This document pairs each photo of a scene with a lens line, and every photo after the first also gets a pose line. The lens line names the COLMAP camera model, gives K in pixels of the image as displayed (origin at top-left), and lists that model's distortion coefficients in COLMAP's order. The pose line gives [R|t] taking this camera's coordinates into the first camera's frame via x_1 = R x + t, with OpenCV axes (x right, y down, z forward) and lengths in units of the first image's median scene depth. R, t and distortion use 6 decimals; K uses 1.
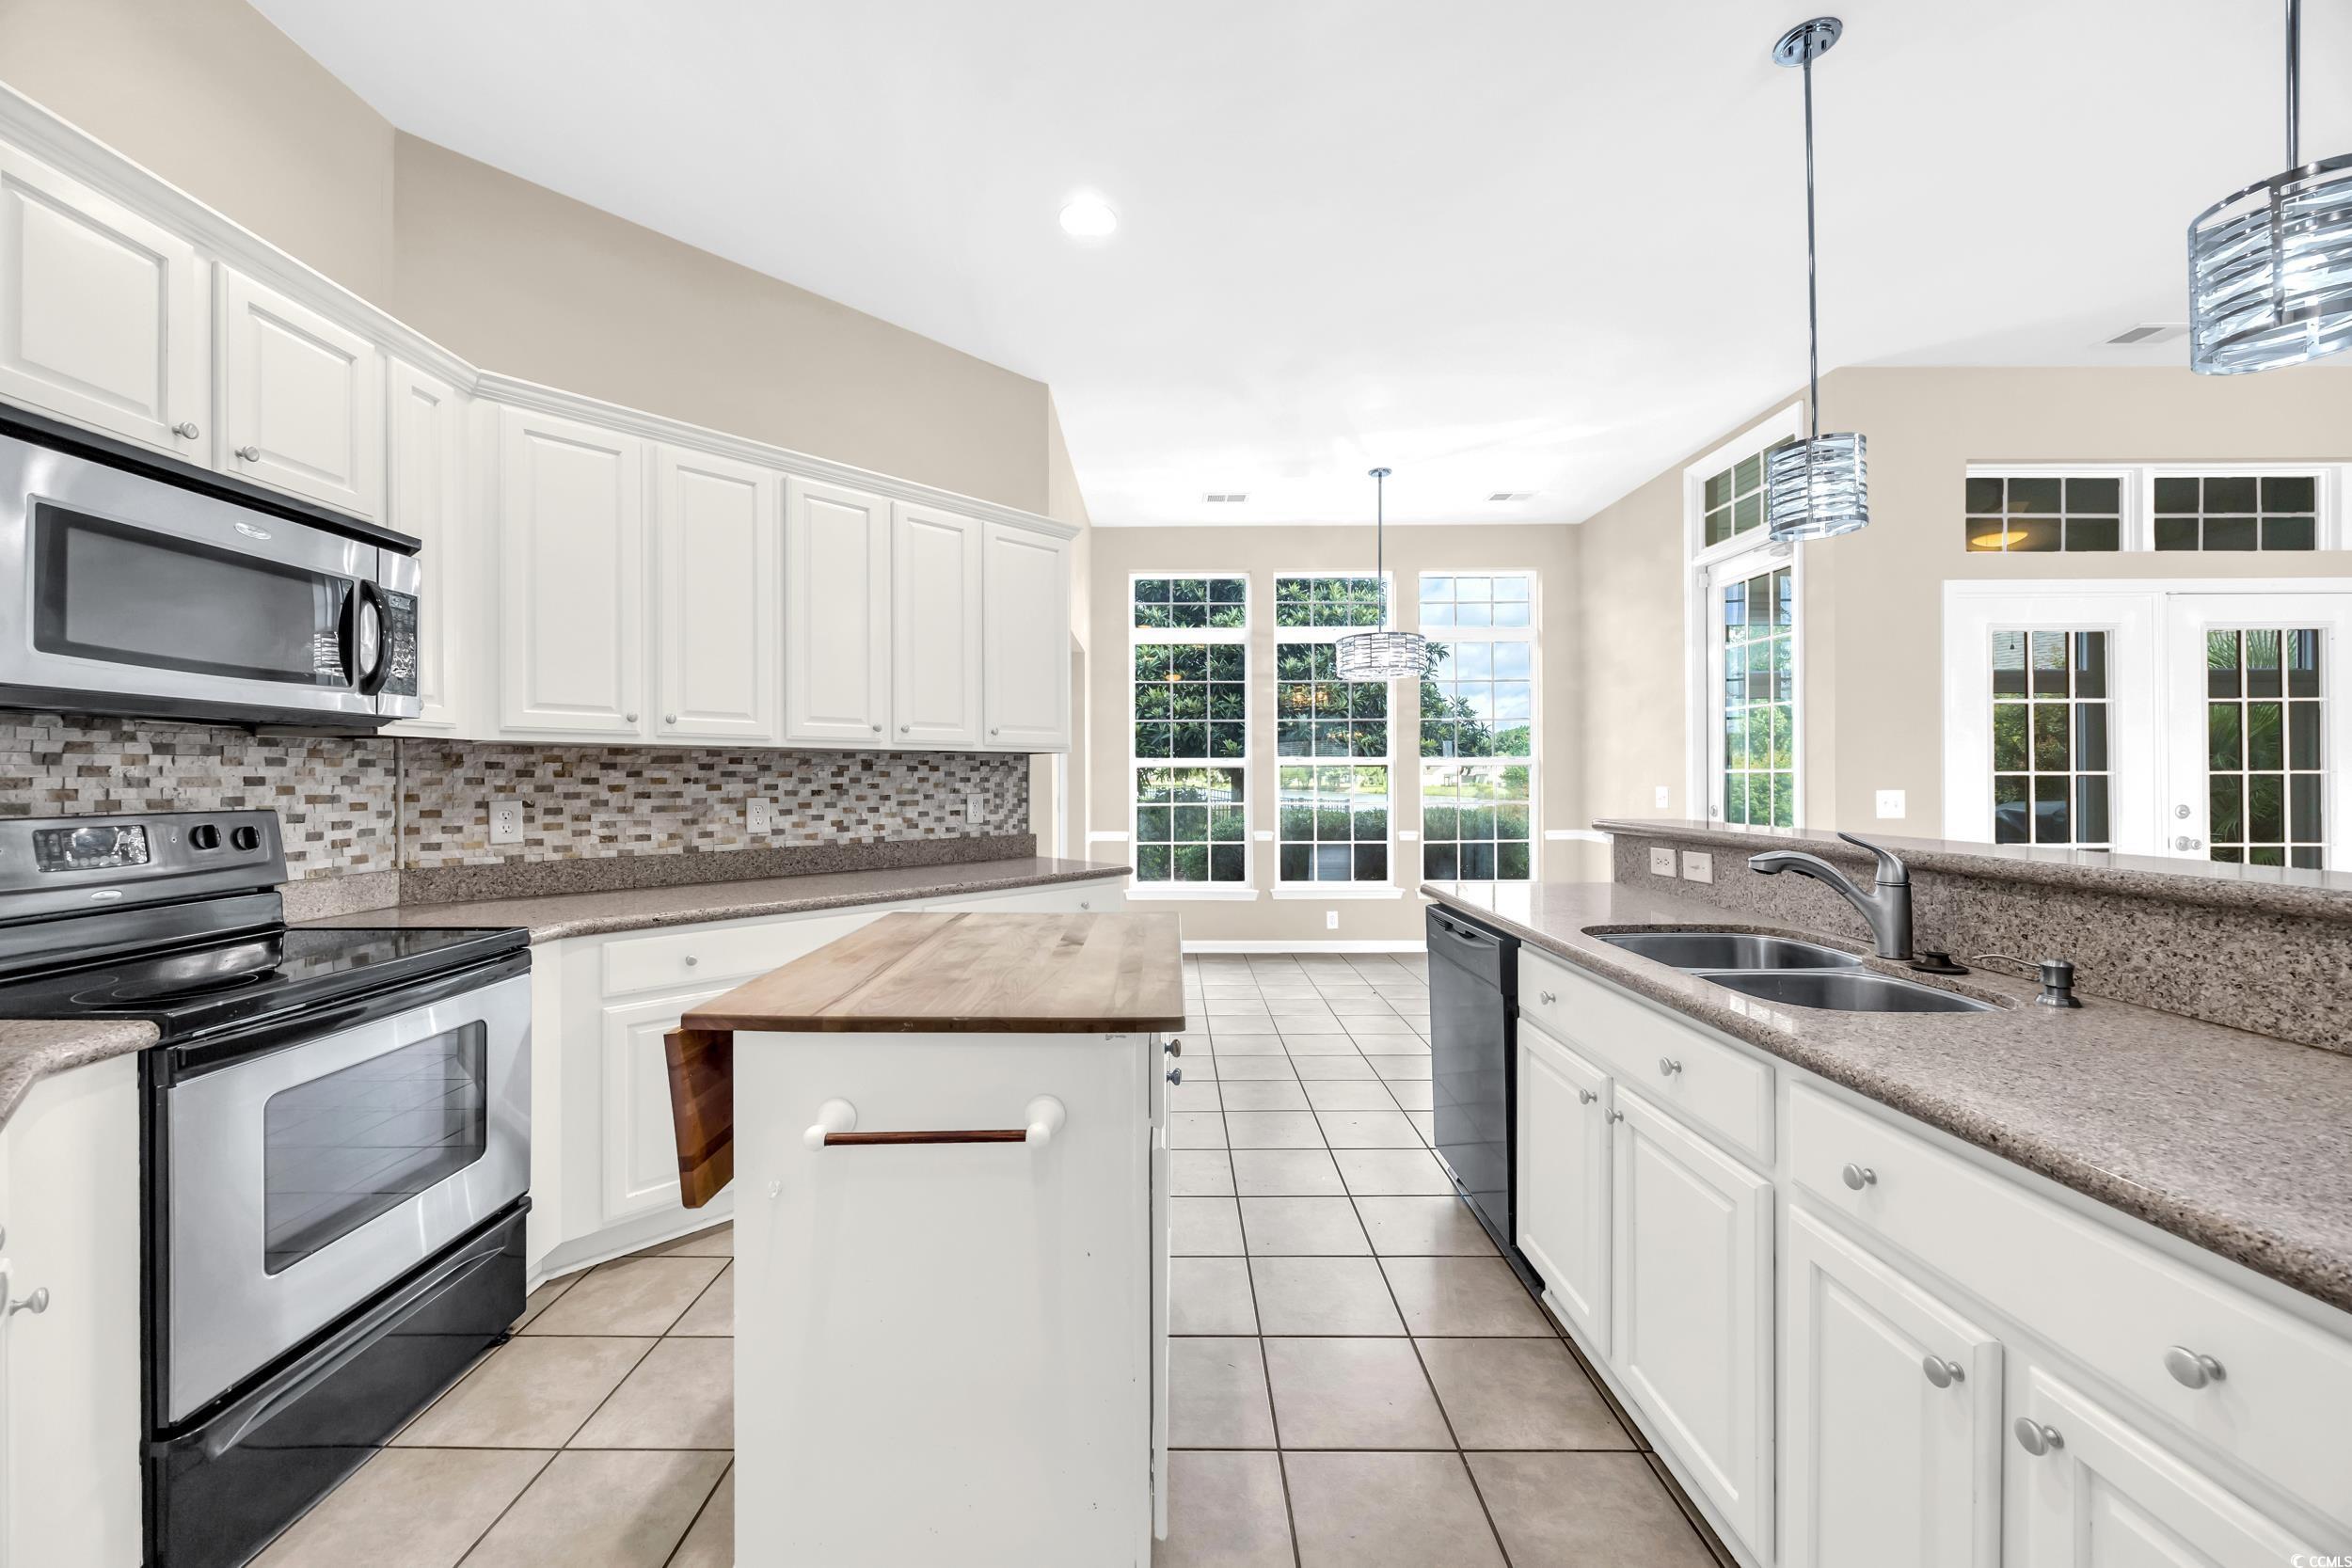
lens RADIAL K [[888.1, 0, 1169.3], [0, 888.1, 770.8], [0, 0, 1]] dist [-0.002381, -0.000511]
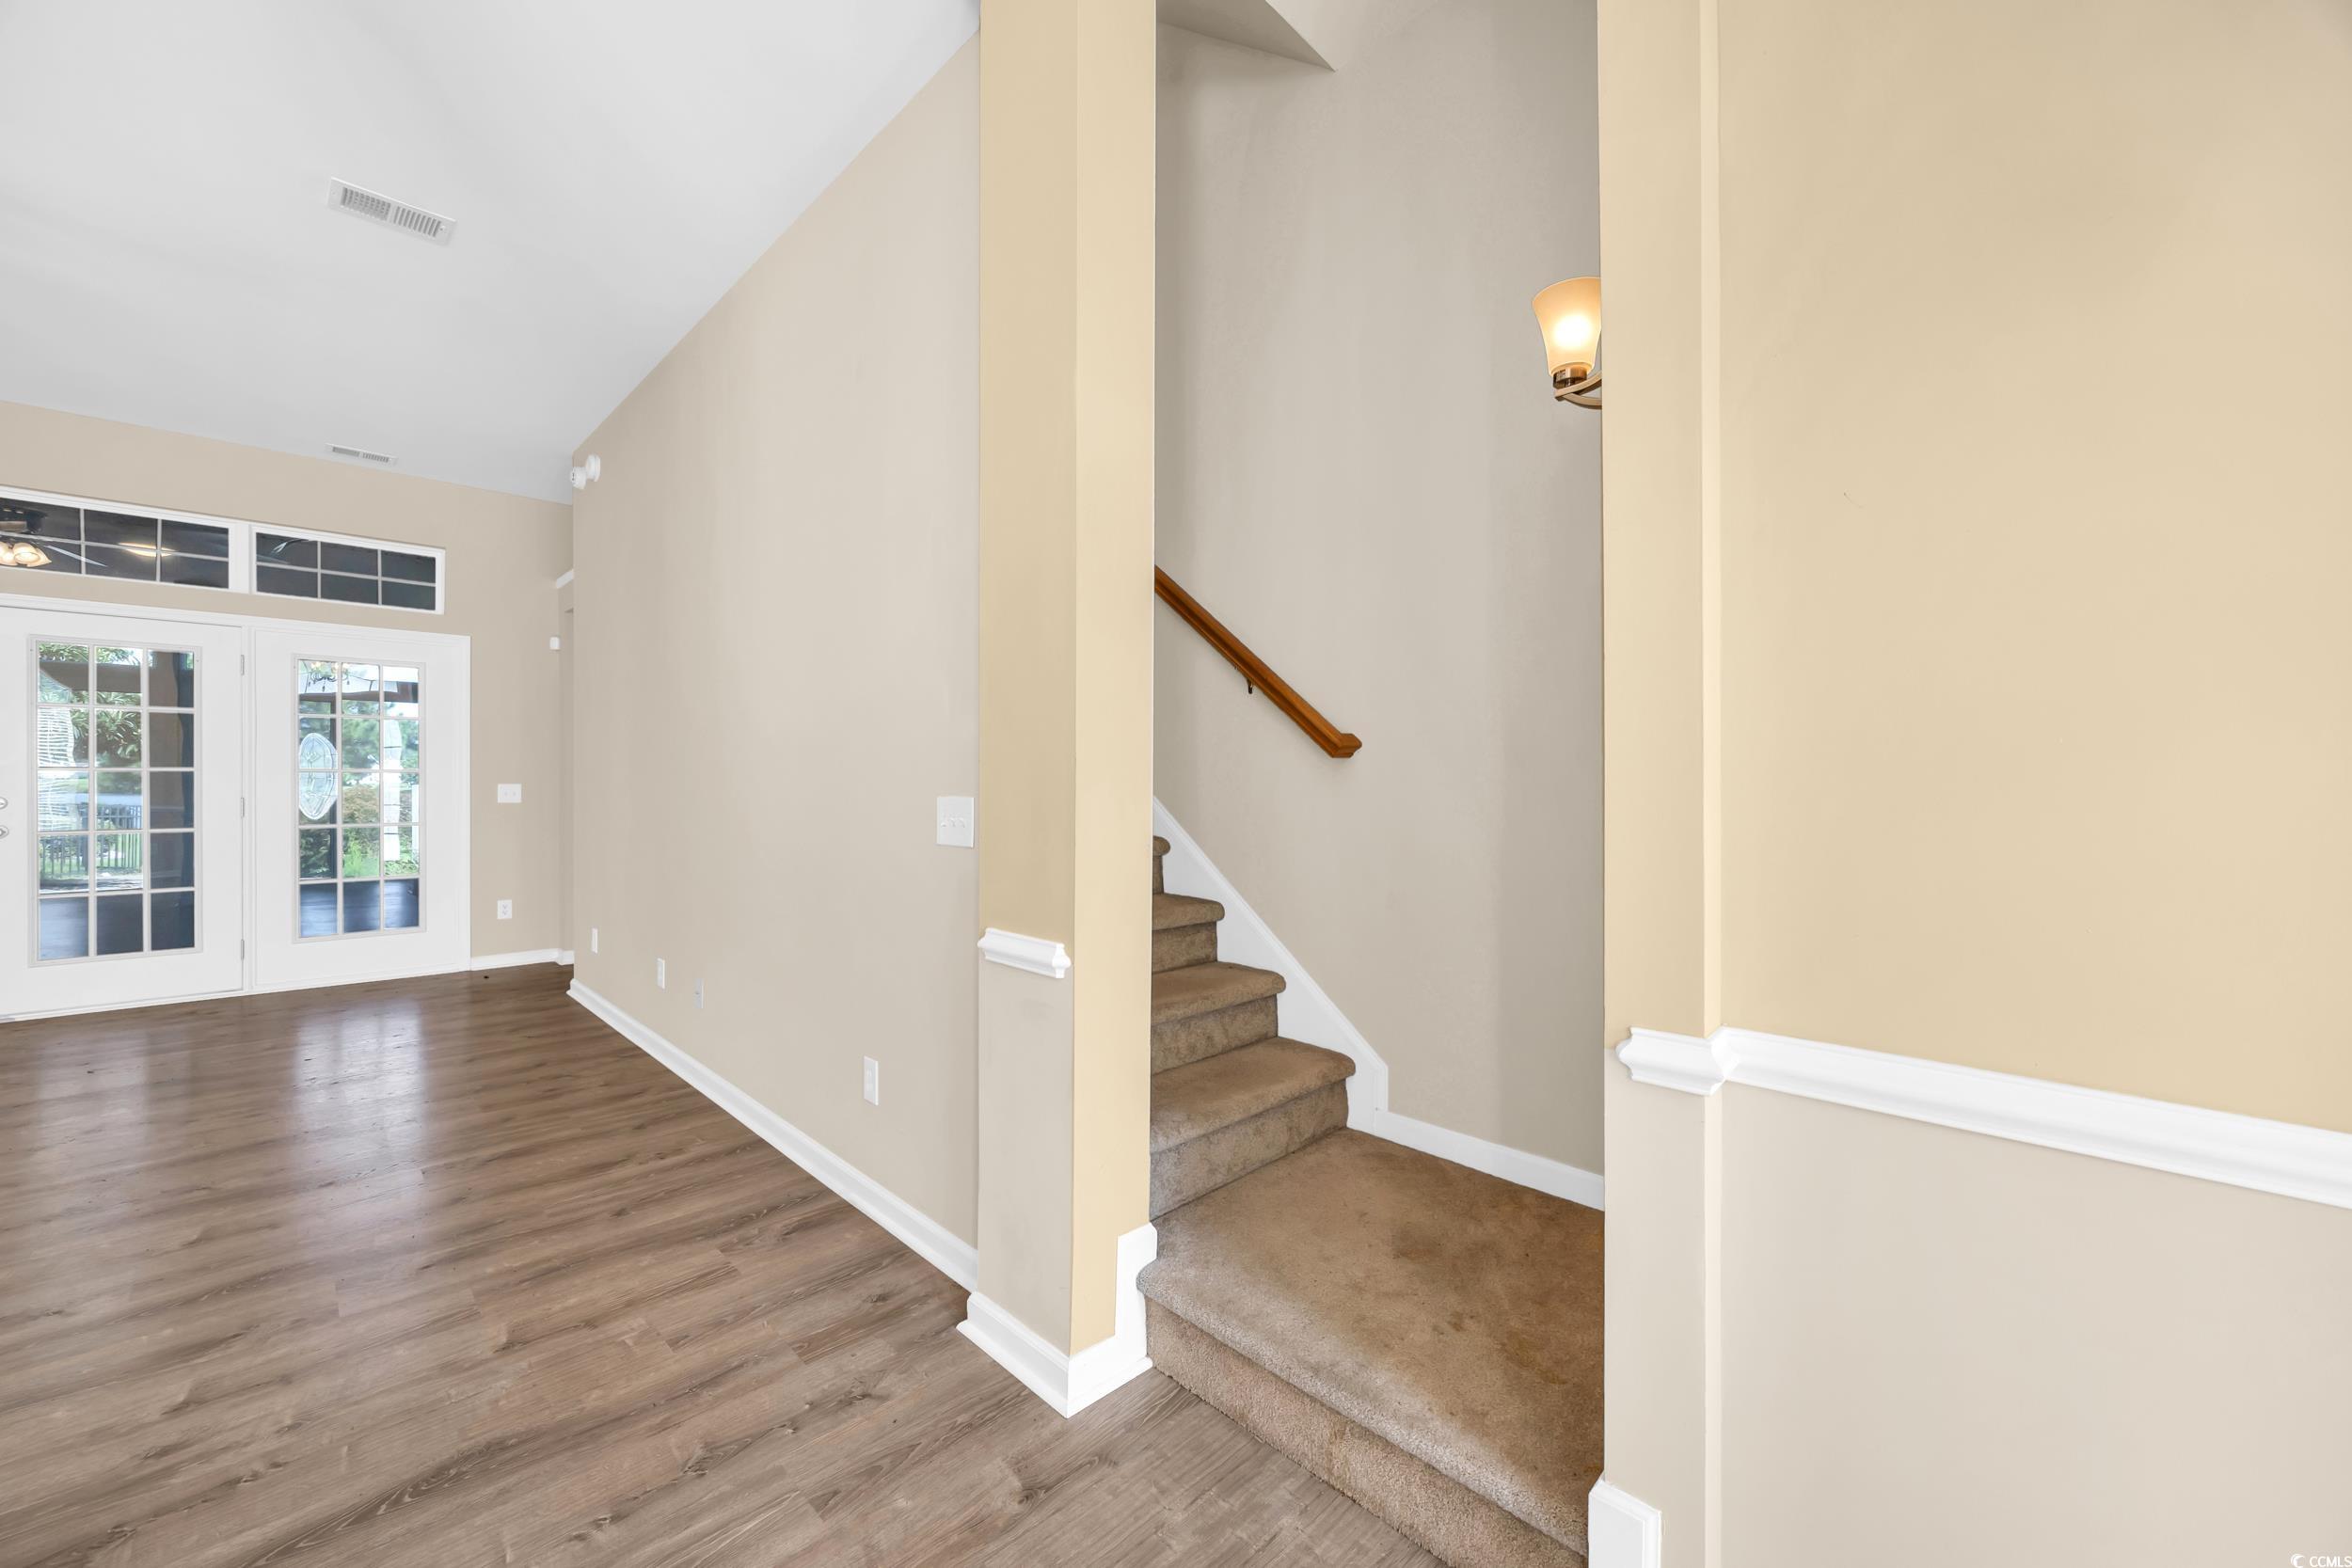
lens RADIAL K [[888.1, 0, 1165.7], [0, 888.1, 787.1], [0, 0, 1]] dist [-0.002381, -0.000511]
pose [[0.701903, 0.003772, 0.712263, 1.534501], [-0.006684, 0.999977, 0.001291, 0.018252], [-0.712242, -0.005666, 0.701911, -1.051296]]
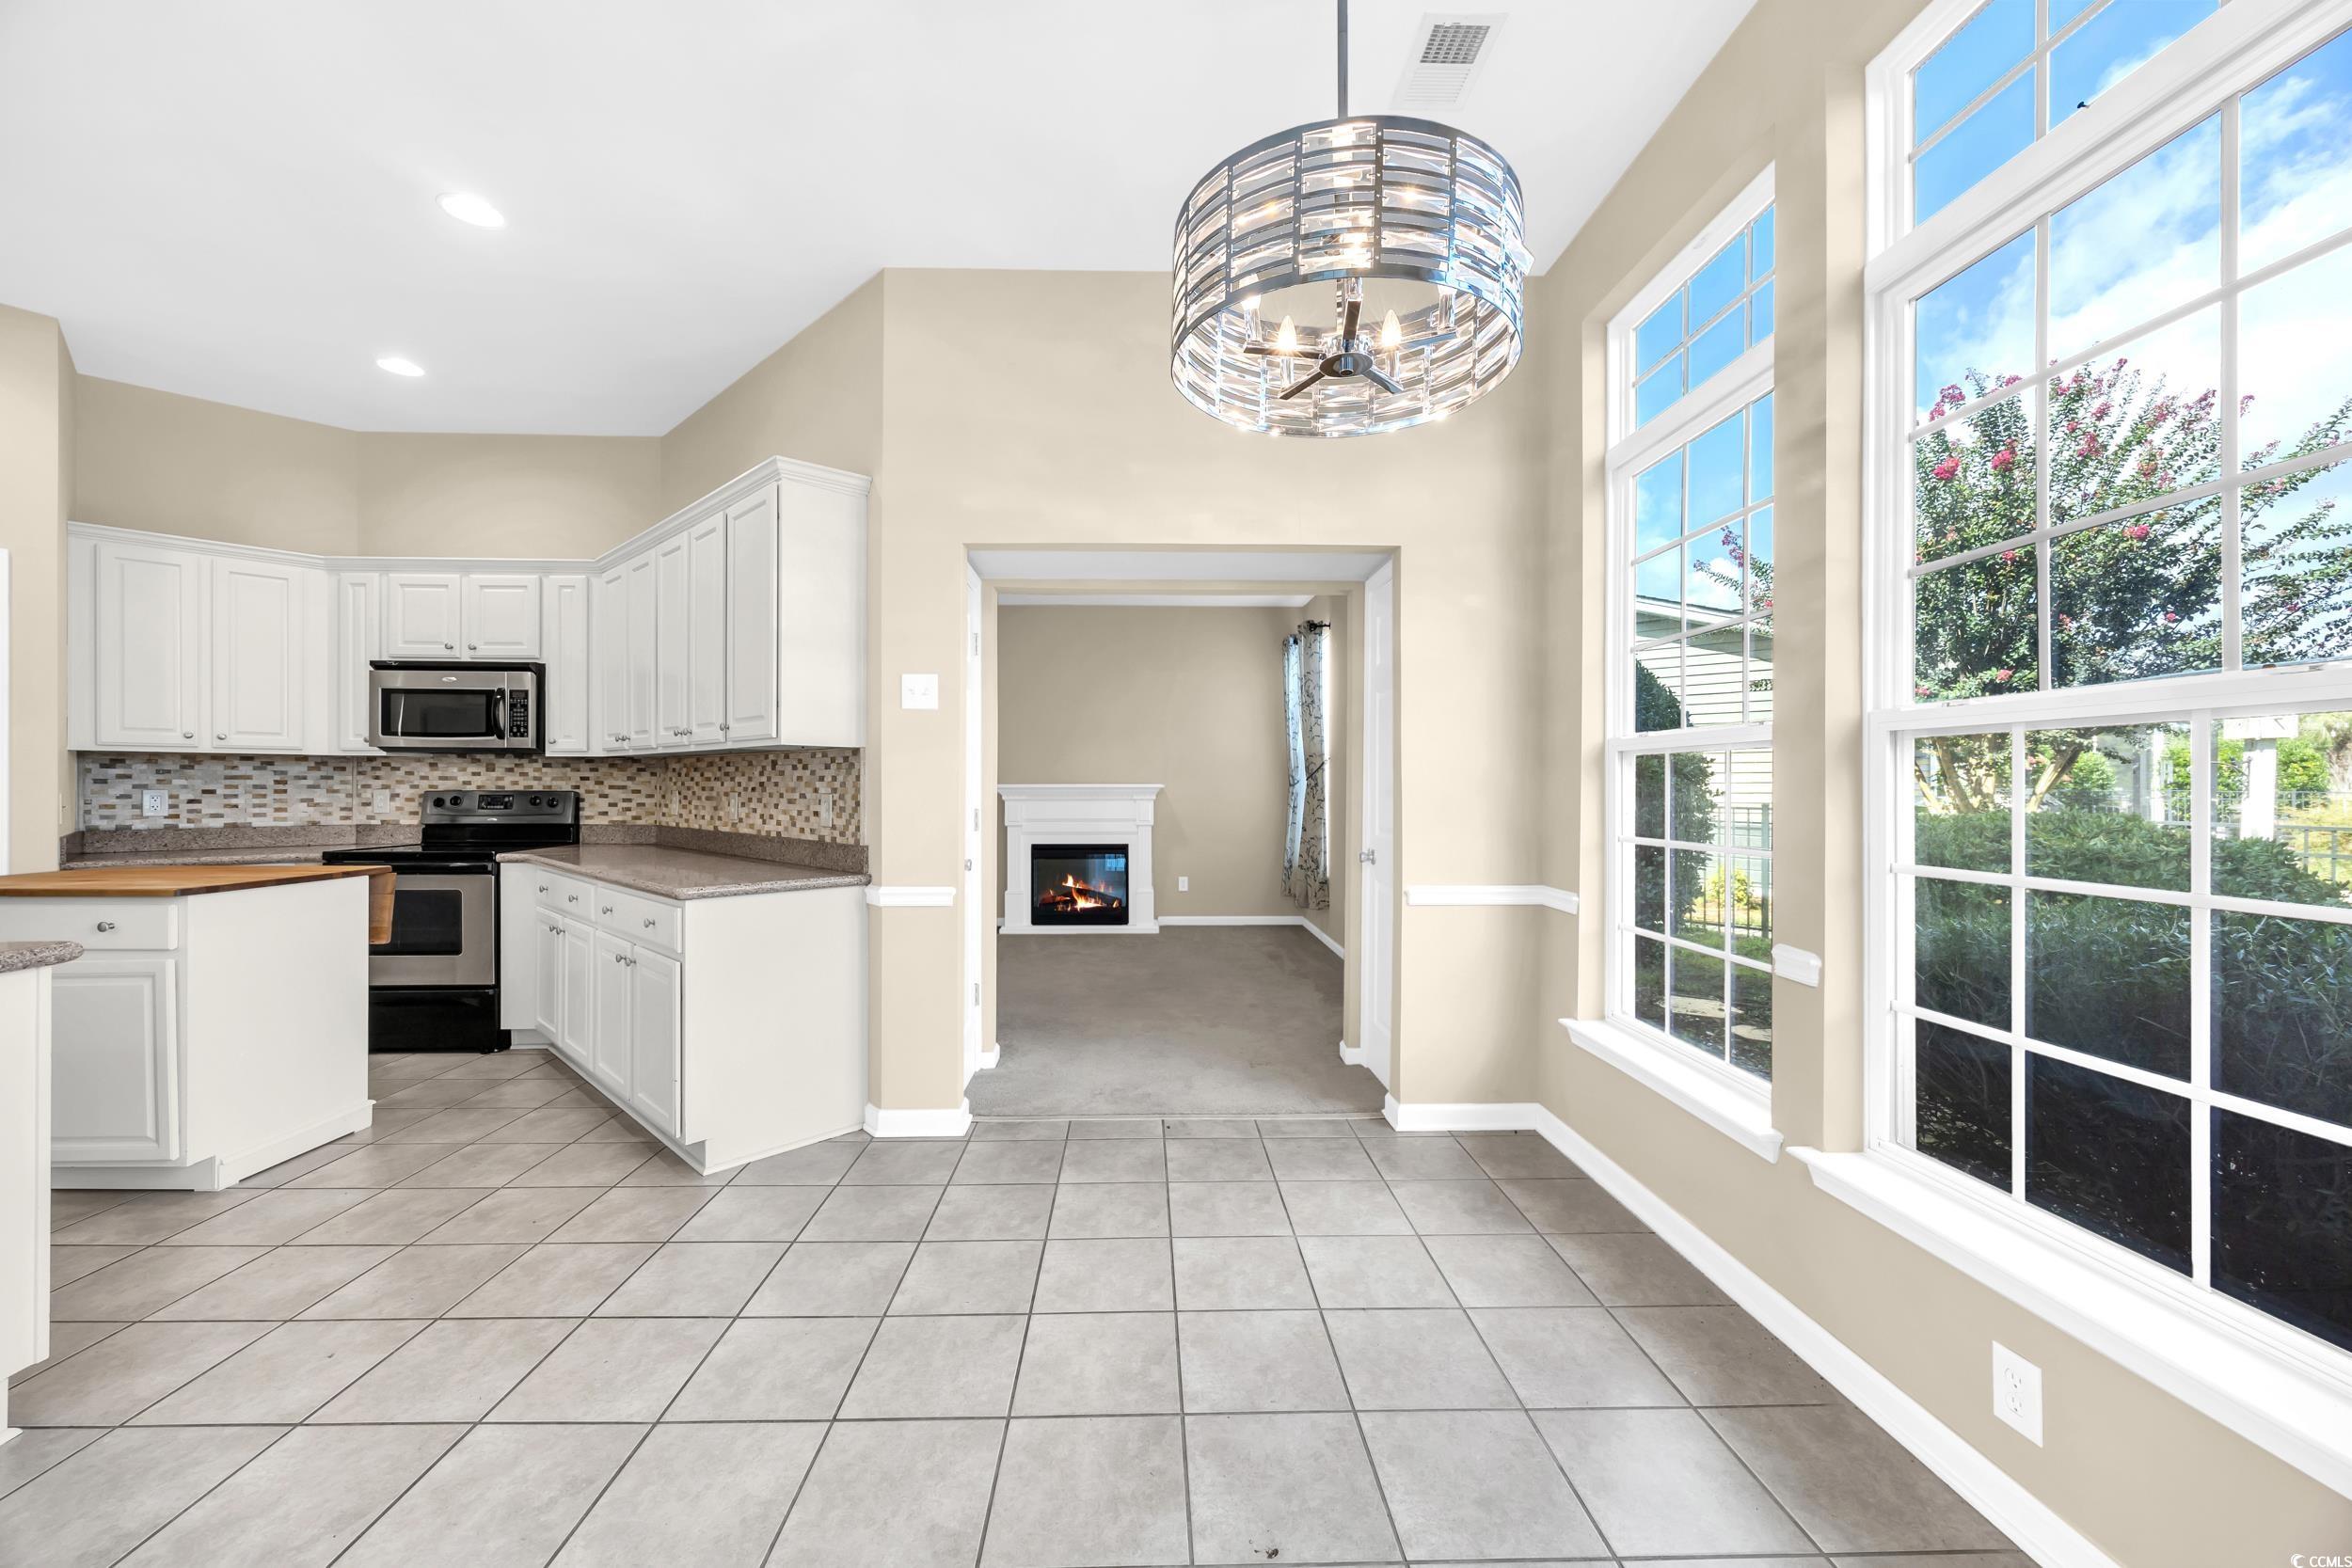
lens RADIAL K [[888.1, 0, 1162.9], [0, 888.1, 783.8], [0, 0, 1]] dist [-0.002381, -0.000511]
pose [[0.023675, -0.000785, -0.999719, 0.751679], [0.003333, 0.999994, -0.000707, 0.018839], [0.999714, -0.003315, 0.023677, 1.430495]]
